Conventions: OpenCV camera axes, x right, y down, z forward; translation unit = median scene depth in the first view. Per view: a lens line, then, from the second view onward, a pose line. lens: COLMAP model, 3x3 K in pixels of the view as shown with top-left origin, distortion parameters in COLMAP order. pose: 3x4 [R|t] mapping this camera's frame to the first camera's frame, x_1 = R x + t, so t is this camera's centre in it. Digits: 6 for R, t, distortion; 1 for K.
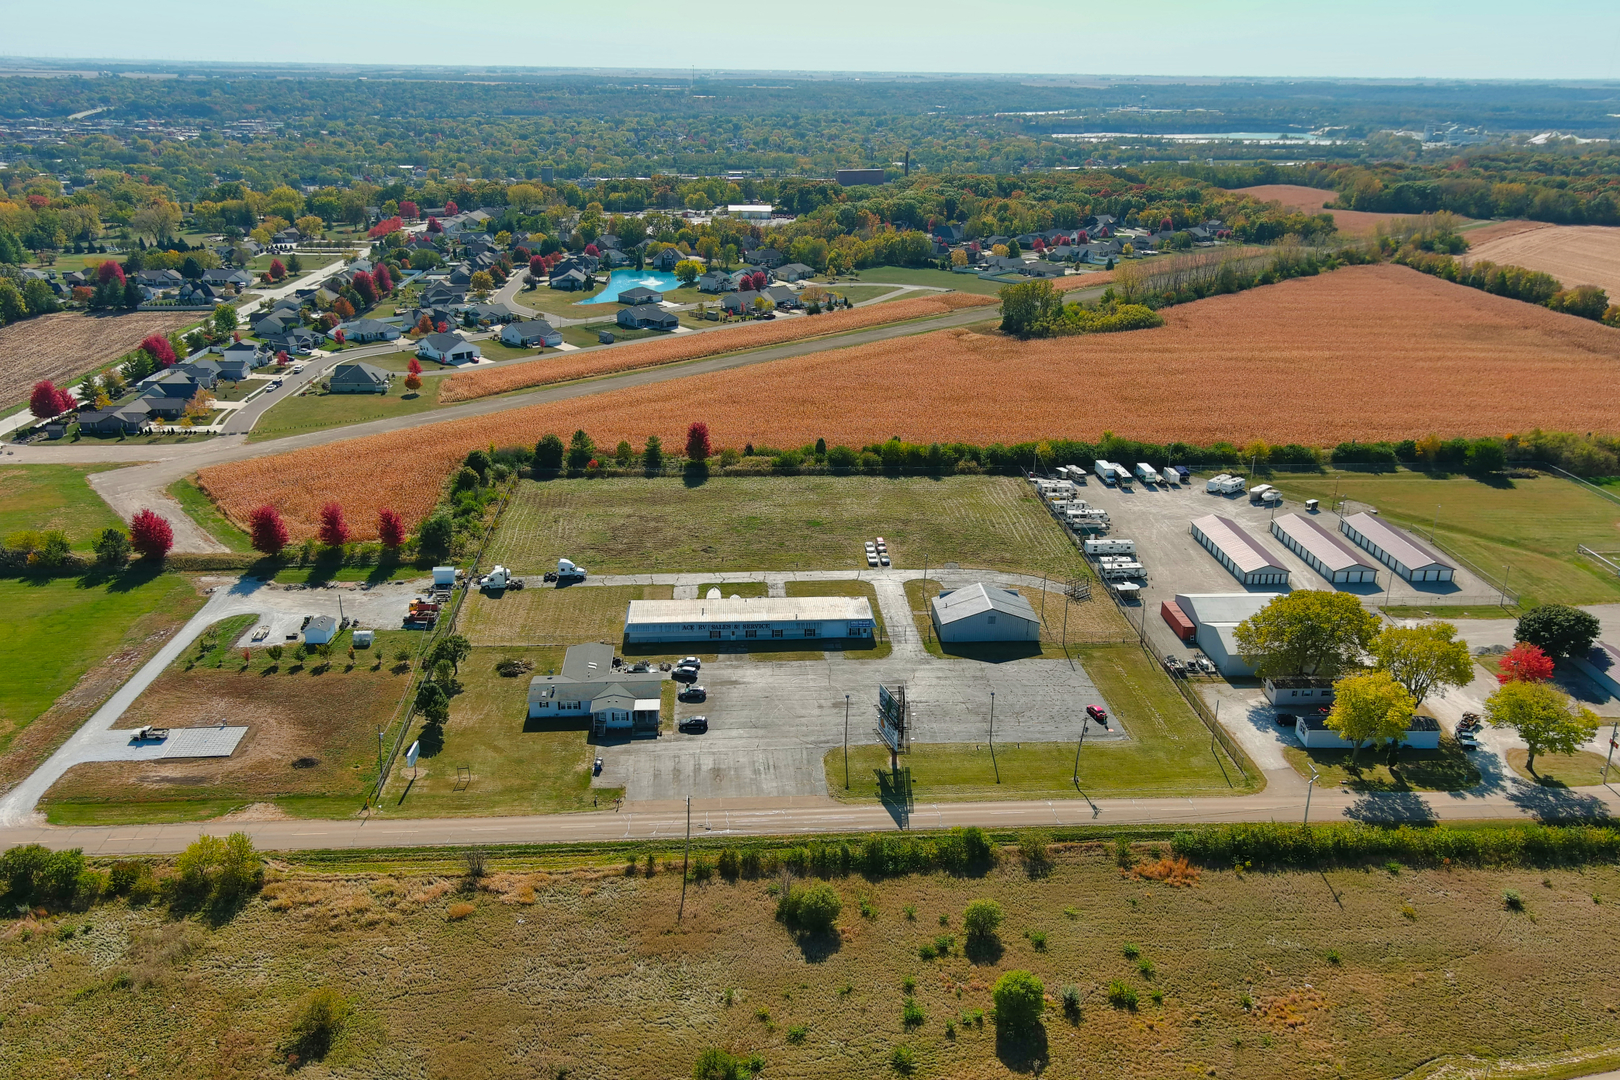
lens RADIAL K [[1274.3, 0, 810.0], [0, 1274.3, 490.5], [0, 0, 1]] dist [0.034046, -0.037776]
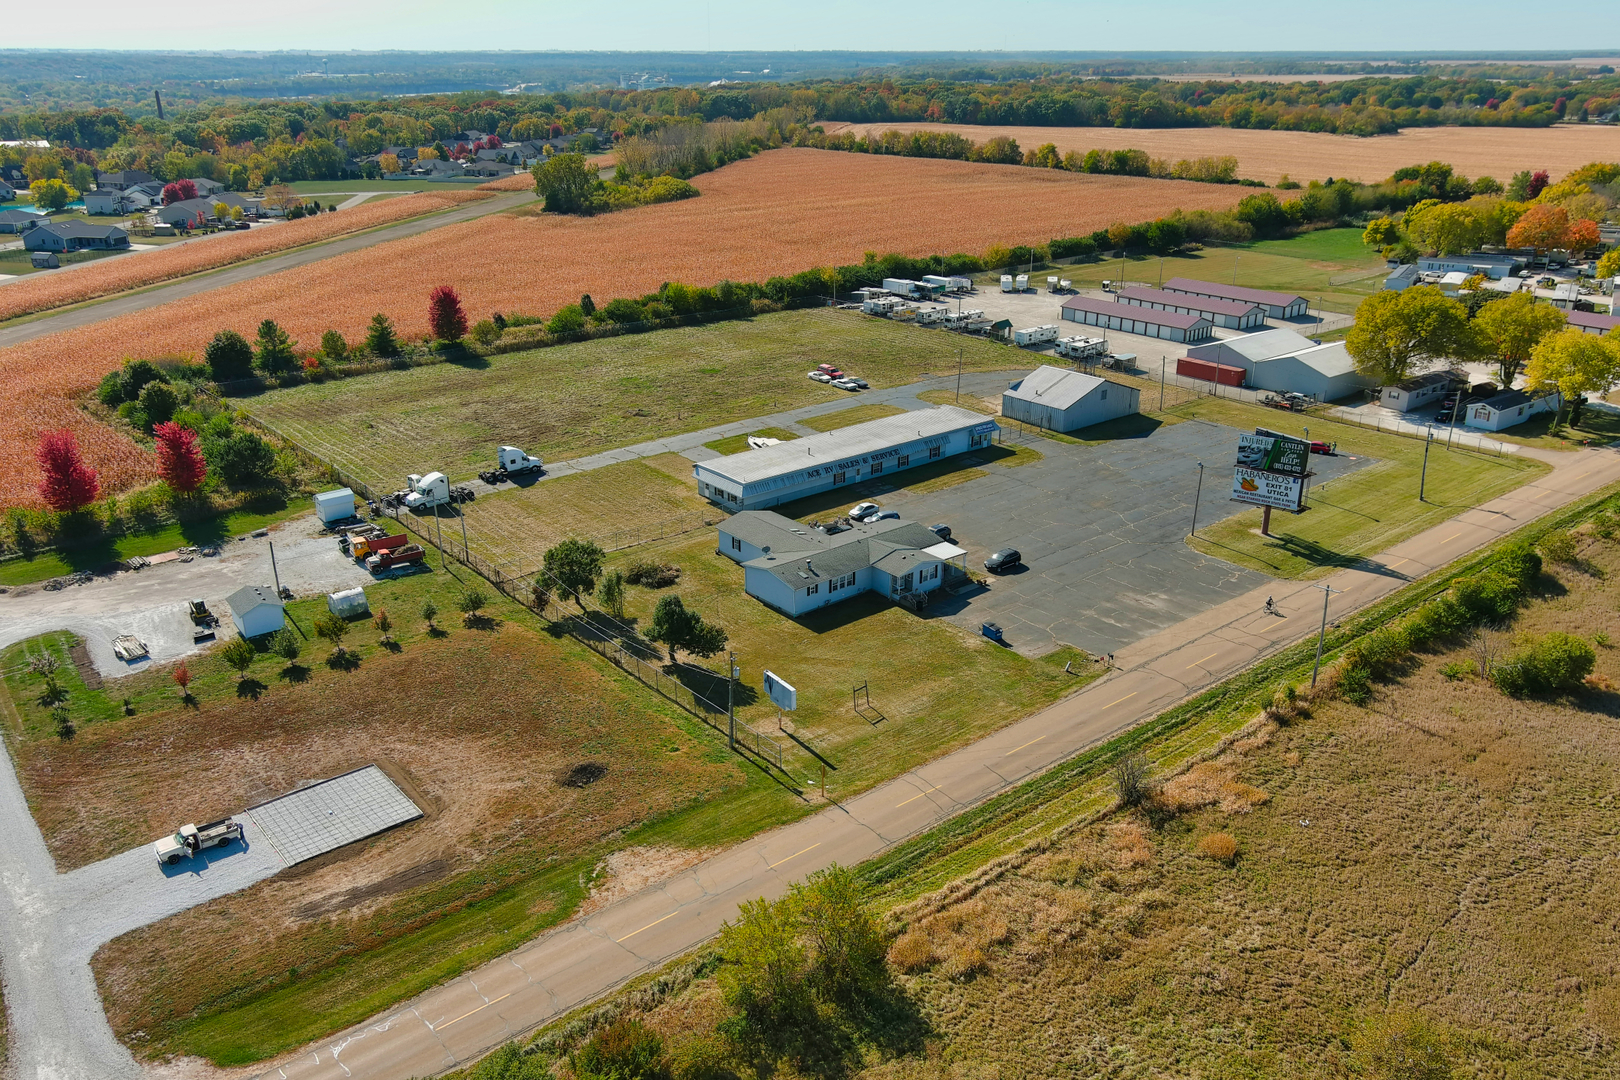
lens RADIAL K [[1274.3, 0, 810.0], [0, 1274.3, 490.5], [0, 0, 1]] dist [0.034046, -0.037776]
pose [[0.814392, -0.202673, 0.543773, -0.343385], [0.194033, 0.978200, 0.073994, 0.046586], [-0.546915, 0.045249, 0.835964, 0.301483]]
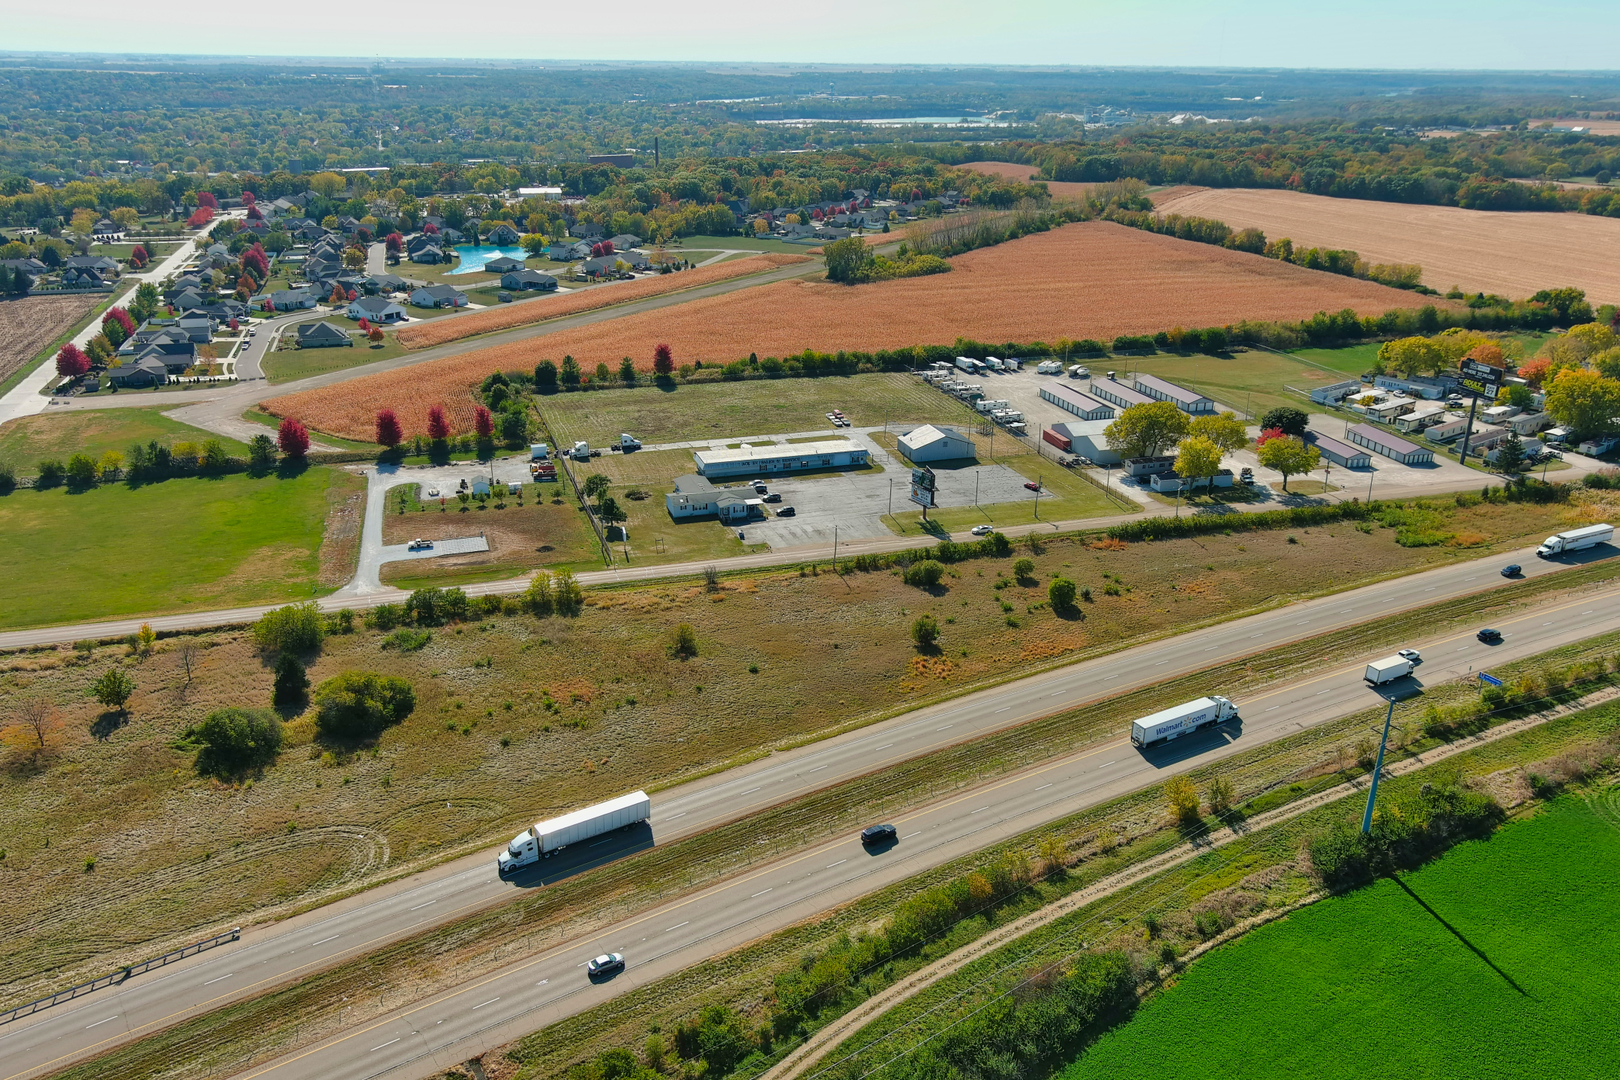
lens RADIAL K [[1274.3, 0, 810.0], [0, 1274.3, 490.5], [0, 0, 1]] dist [0.034046, -0.037776]
pose [[0.971325, -0.078705, 0.224353, -0.250512], [0.076754, 0.996898, 0.017415, 0.085144], [-0.225028, 0.000305, 0.974352, -0.293666]]
